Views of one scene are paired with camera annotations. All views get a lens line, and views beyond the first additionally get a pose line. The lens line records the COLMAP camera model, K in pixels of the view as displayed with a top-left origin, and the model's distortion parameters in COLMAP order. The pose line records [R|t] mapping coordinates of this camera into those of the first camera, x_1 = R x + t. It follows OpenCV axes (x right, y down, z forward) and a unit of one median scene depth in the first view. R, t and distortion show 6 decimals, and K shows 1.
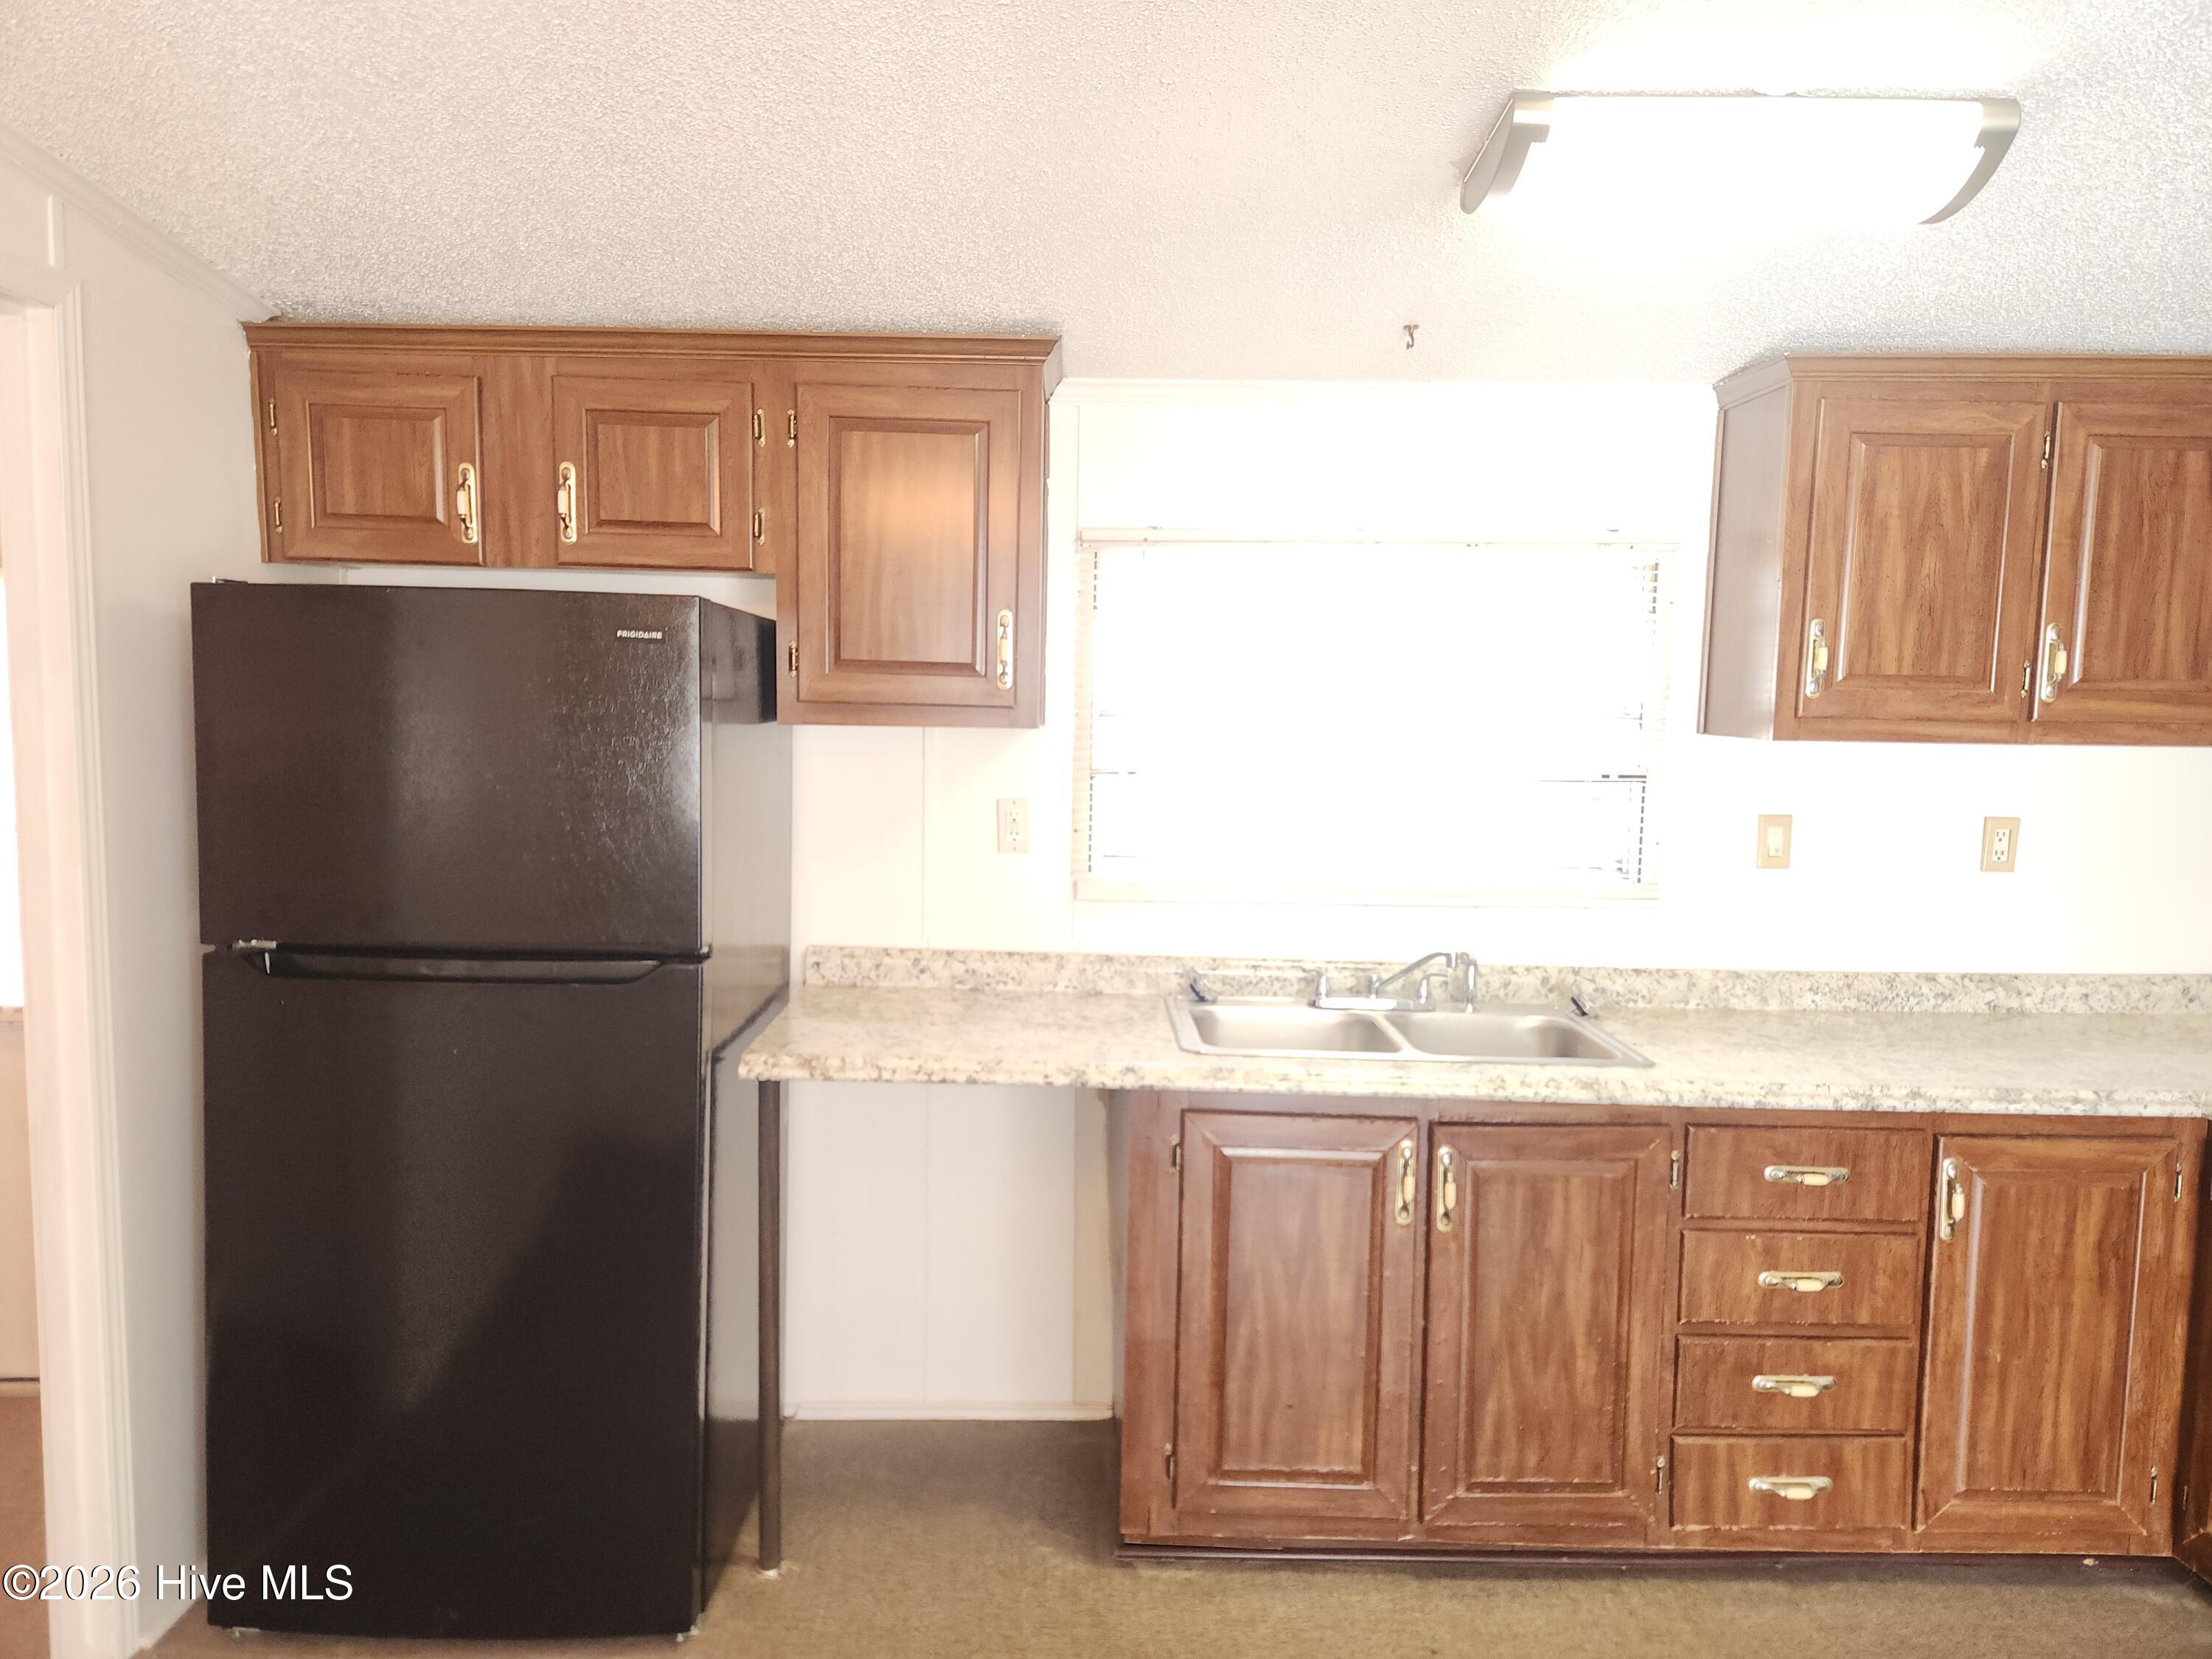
lens RADIAL K [[1473.3, 0, 1091.7], [0, 1473.3, 816.9], [0, 0, 1]] dist [0.080046, -0.066452]
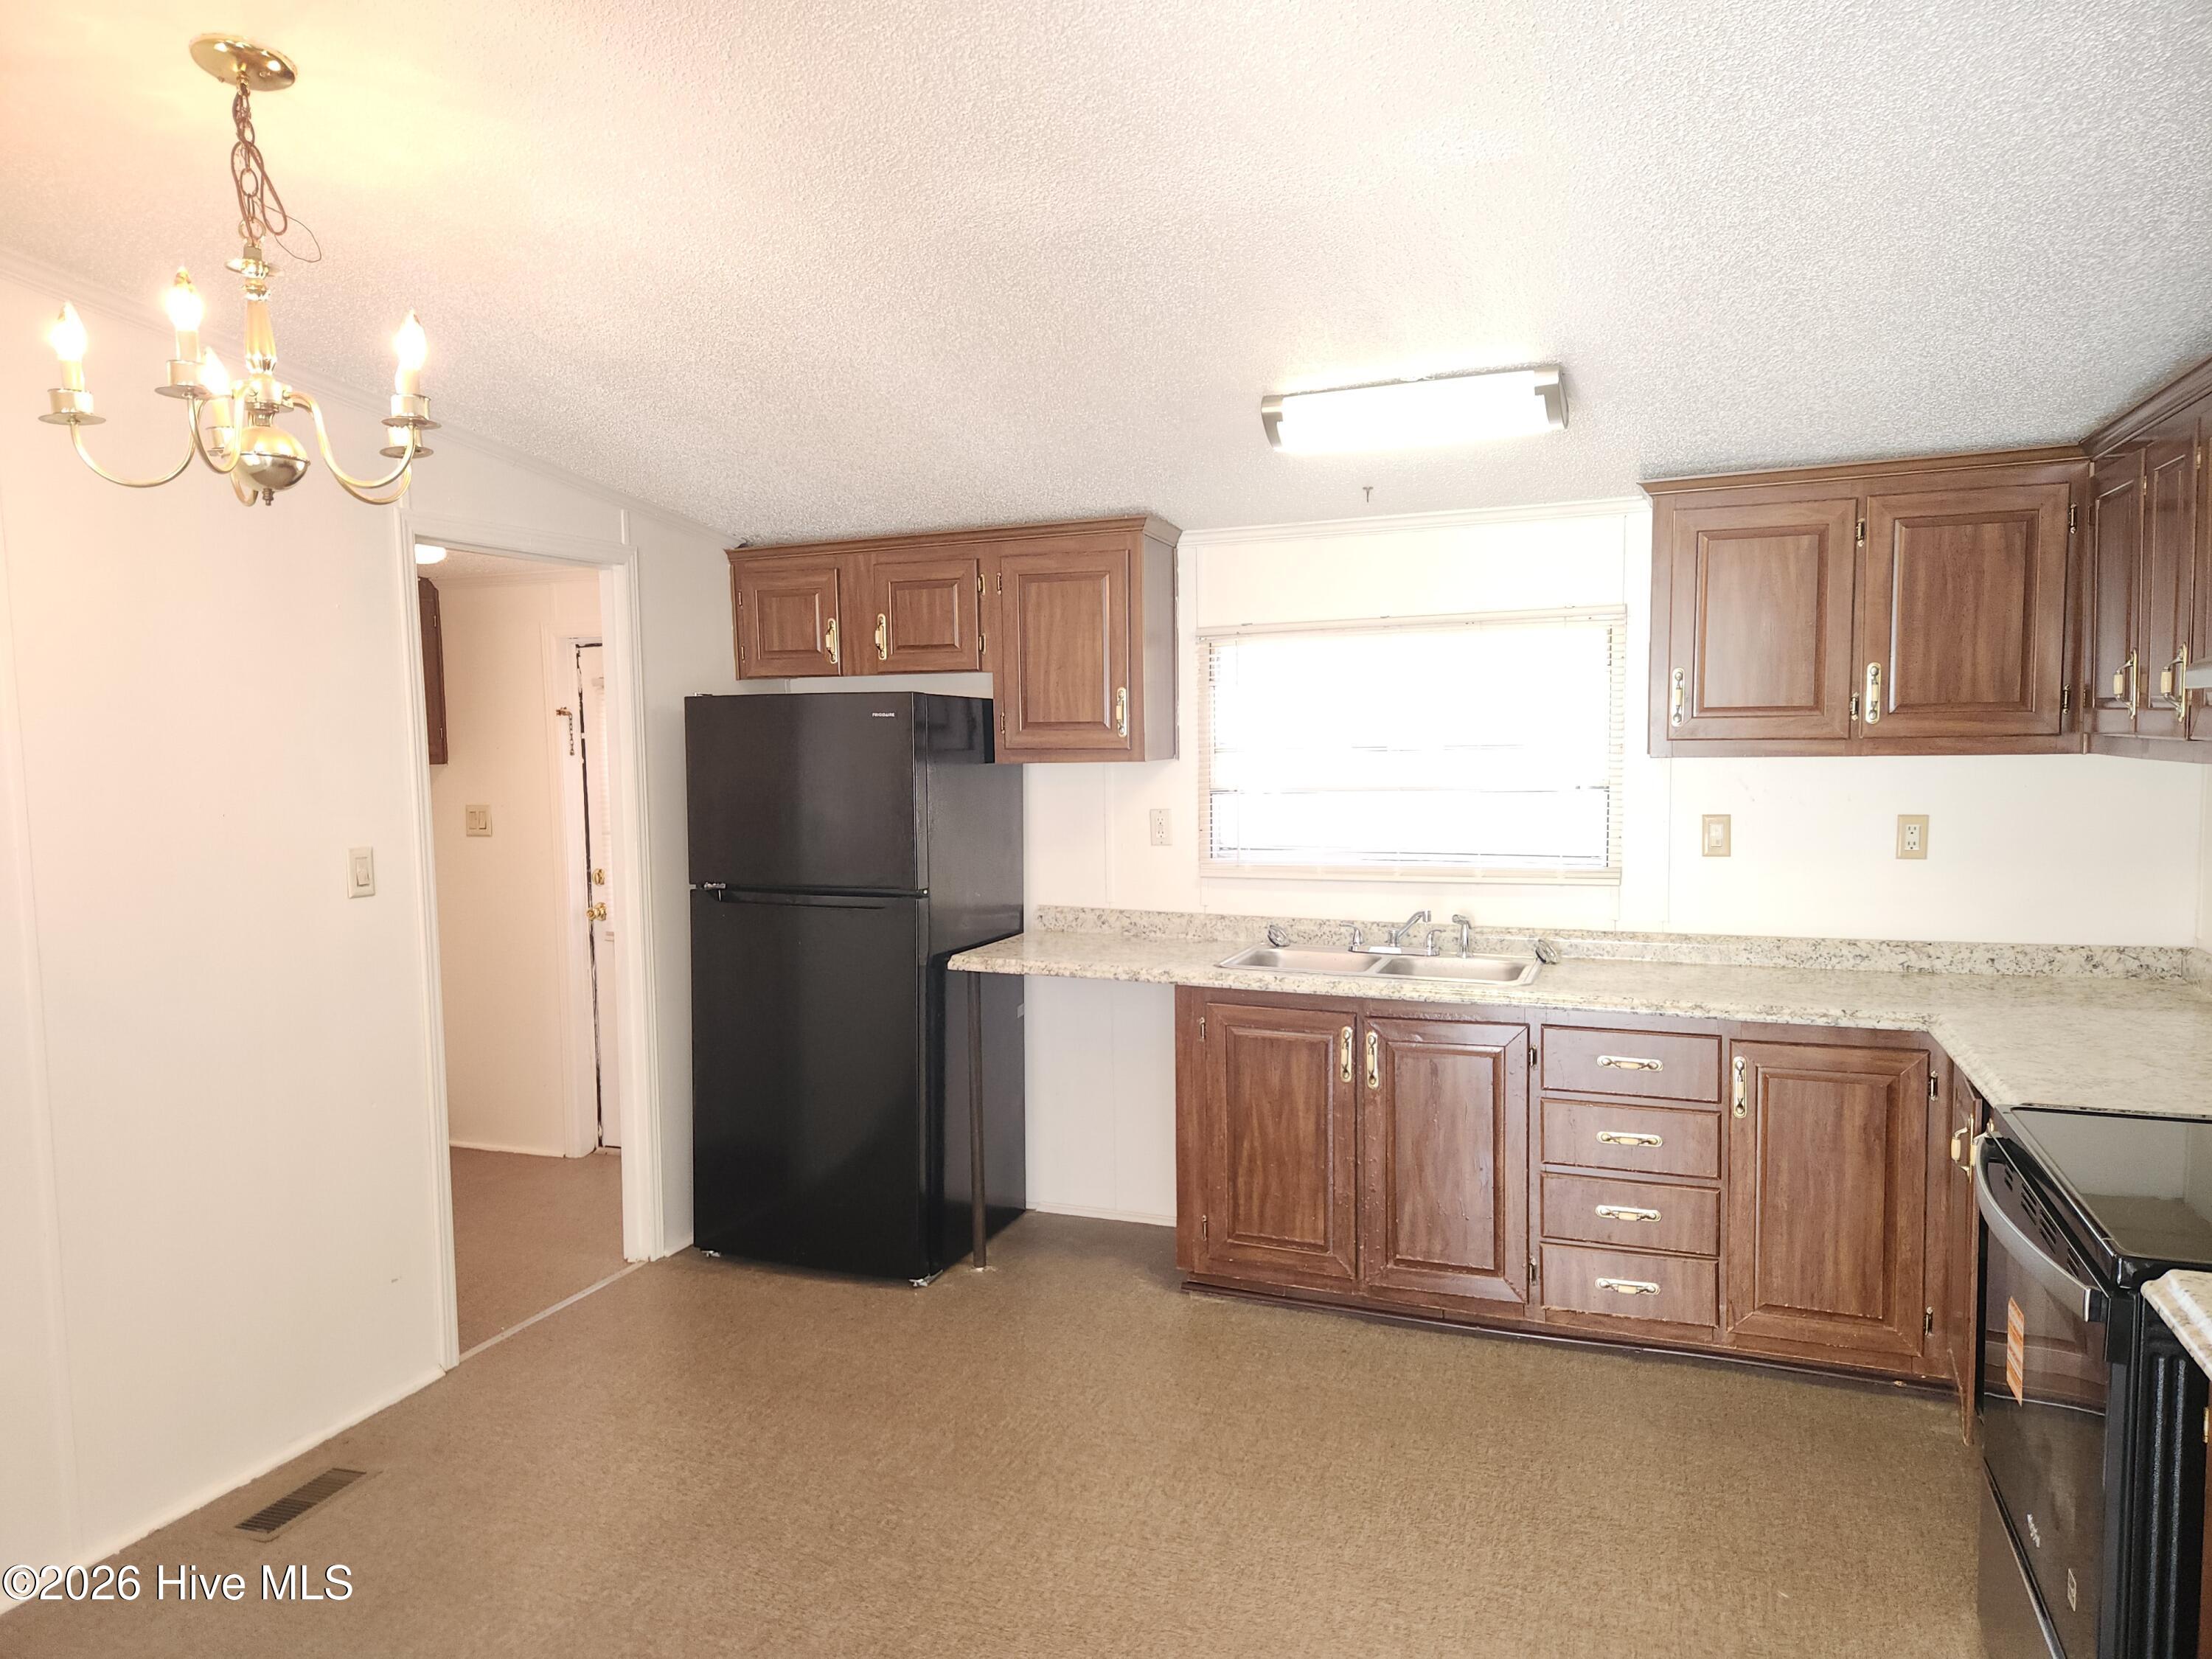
lens RADIAL K [[1479.4, 0, 1080.2], [0, 1479.4, 839.1], [0, 0, 1]] dist [0.081589, -0.076139]
pose [[0.922118, -0.003808, -0.386890, 0.536467], [-0.002754, 0.999862, -0.016405, 0.050693], [0.386899, 0.016193, 0.921980, -0.497869]]
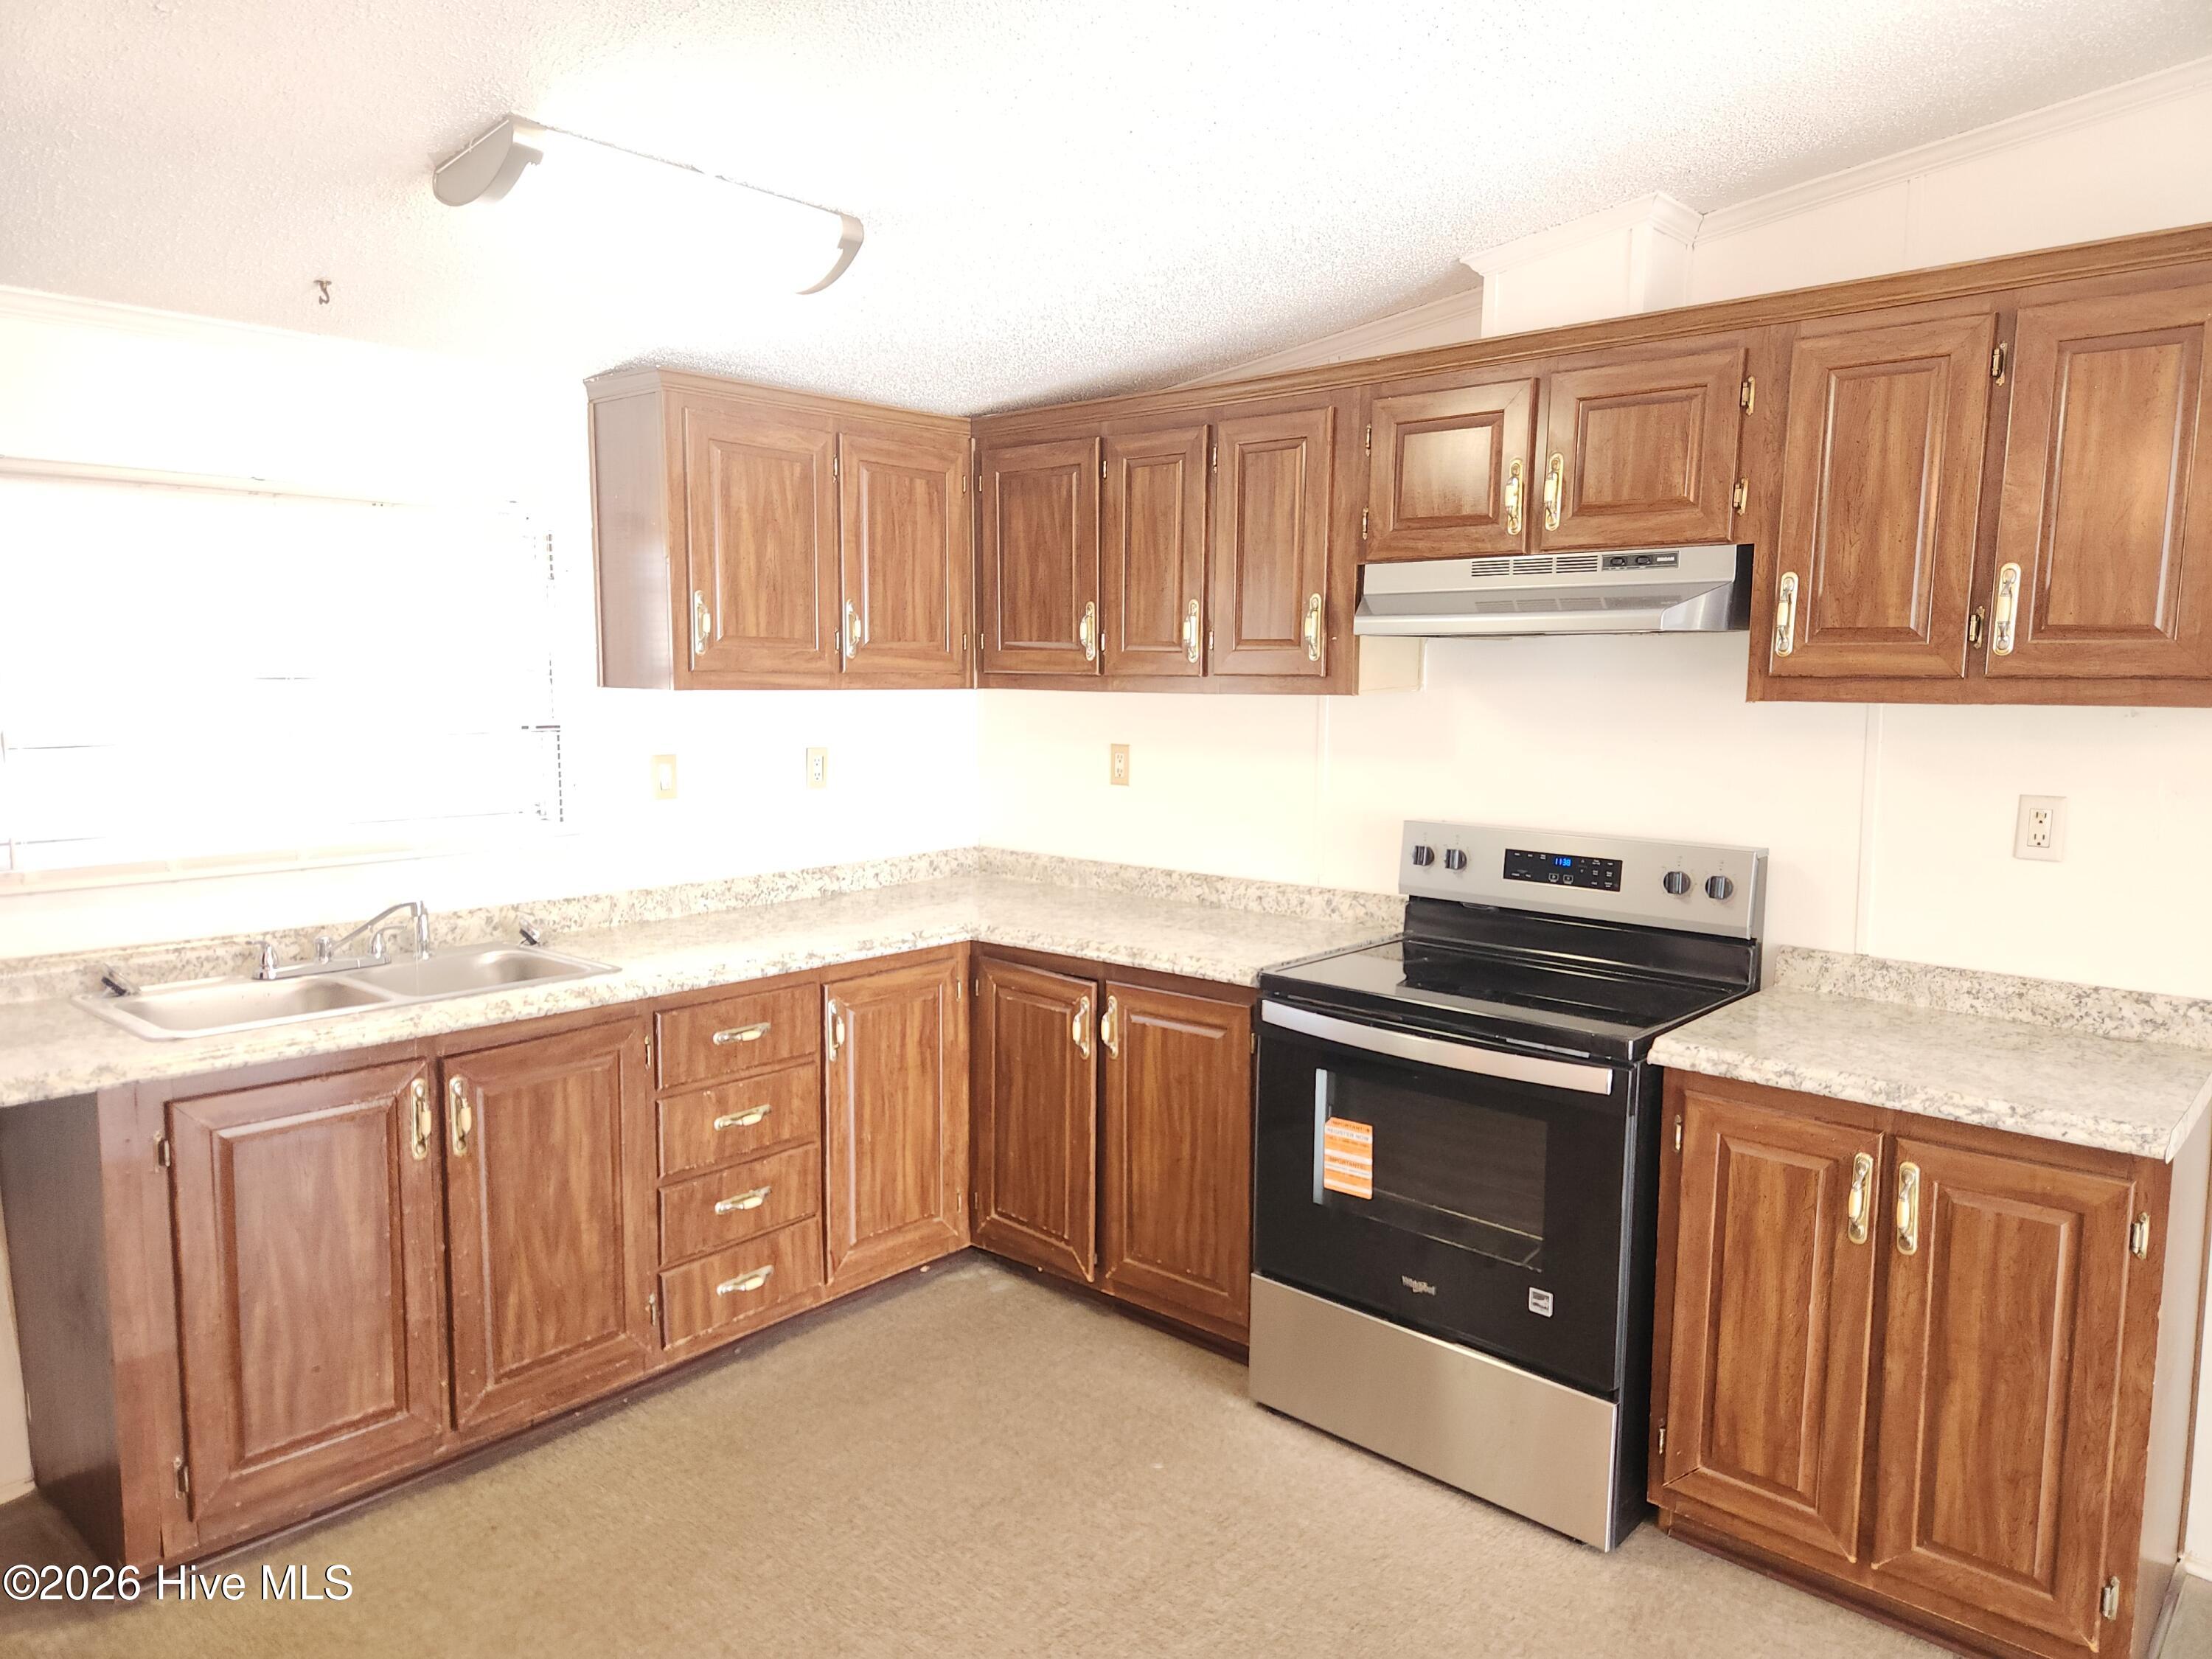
lens RADIAL K [[1470.4, 0, 1098.9], [0, 1470.4, 834.1], [0, 0, 1]] dist [0.081965, -0.070267]
pose [[0.675787, -0.095590, 0.730872, -0.210070], [0.071028, 0.995386, 0.064510, 0.012059], [-0.733666, 0.008317, 0.679459, -0.066193]]
